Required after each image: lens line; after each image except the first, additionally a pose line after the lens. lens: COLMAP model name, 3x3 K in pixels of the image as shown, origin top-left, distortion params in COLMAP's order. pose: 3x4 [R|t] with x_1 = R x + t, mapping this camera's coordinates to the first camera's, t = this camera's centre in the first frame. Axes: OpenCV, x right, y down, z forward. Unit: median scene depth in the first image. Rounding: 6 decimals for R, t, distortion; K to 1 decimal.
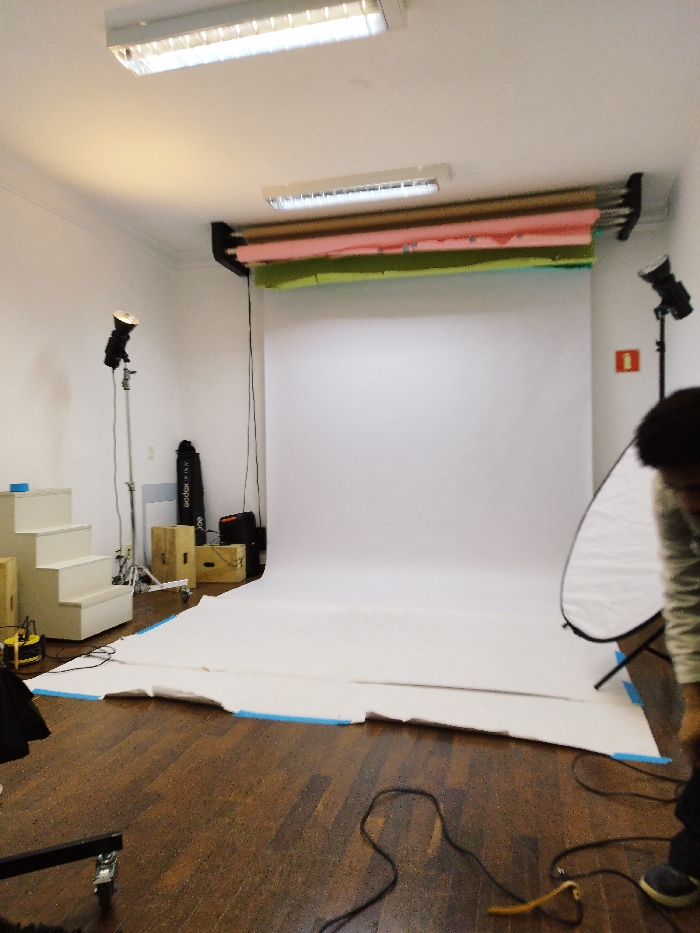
lens RADIAL K [[658.9, 0, 350.0], [0, 658.9, 466.5], [0, 0, 1]] dist [-0.008391, -0.004208]
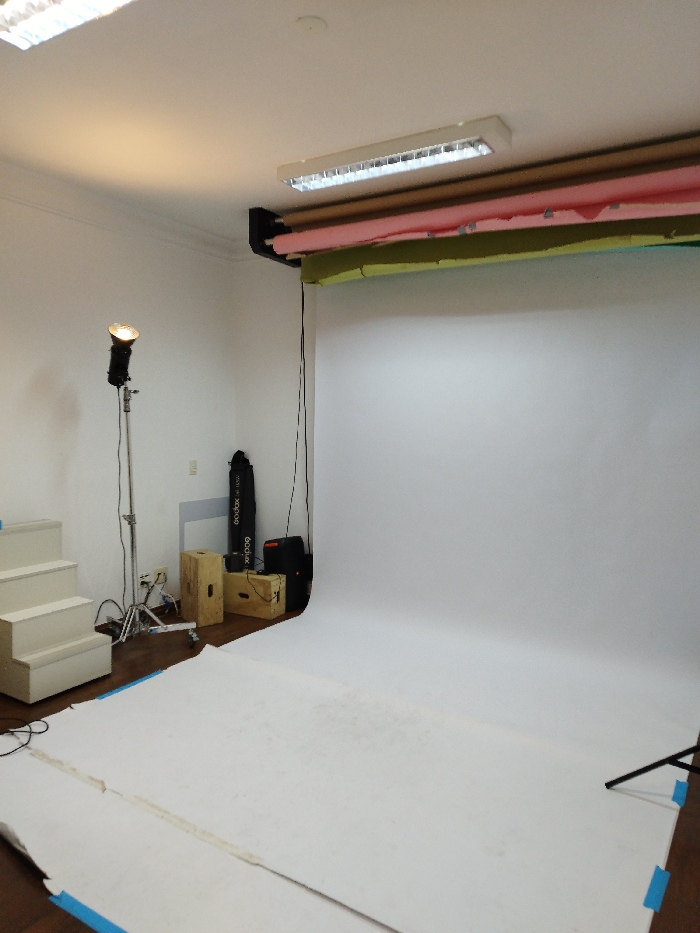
lens RADIAL K [[663.1, 0, 350.0], [0, 663.1, 466.5], [0, 0, 1]] dist [0.009254, -0.001827]
pose [[0.957473, 0.047624, -0.284566, 0.192226], [-0.029878, 0.997347, 0.066382, -0.100835], [0.286973, -0.055056, 0.956355, 0.197323]]
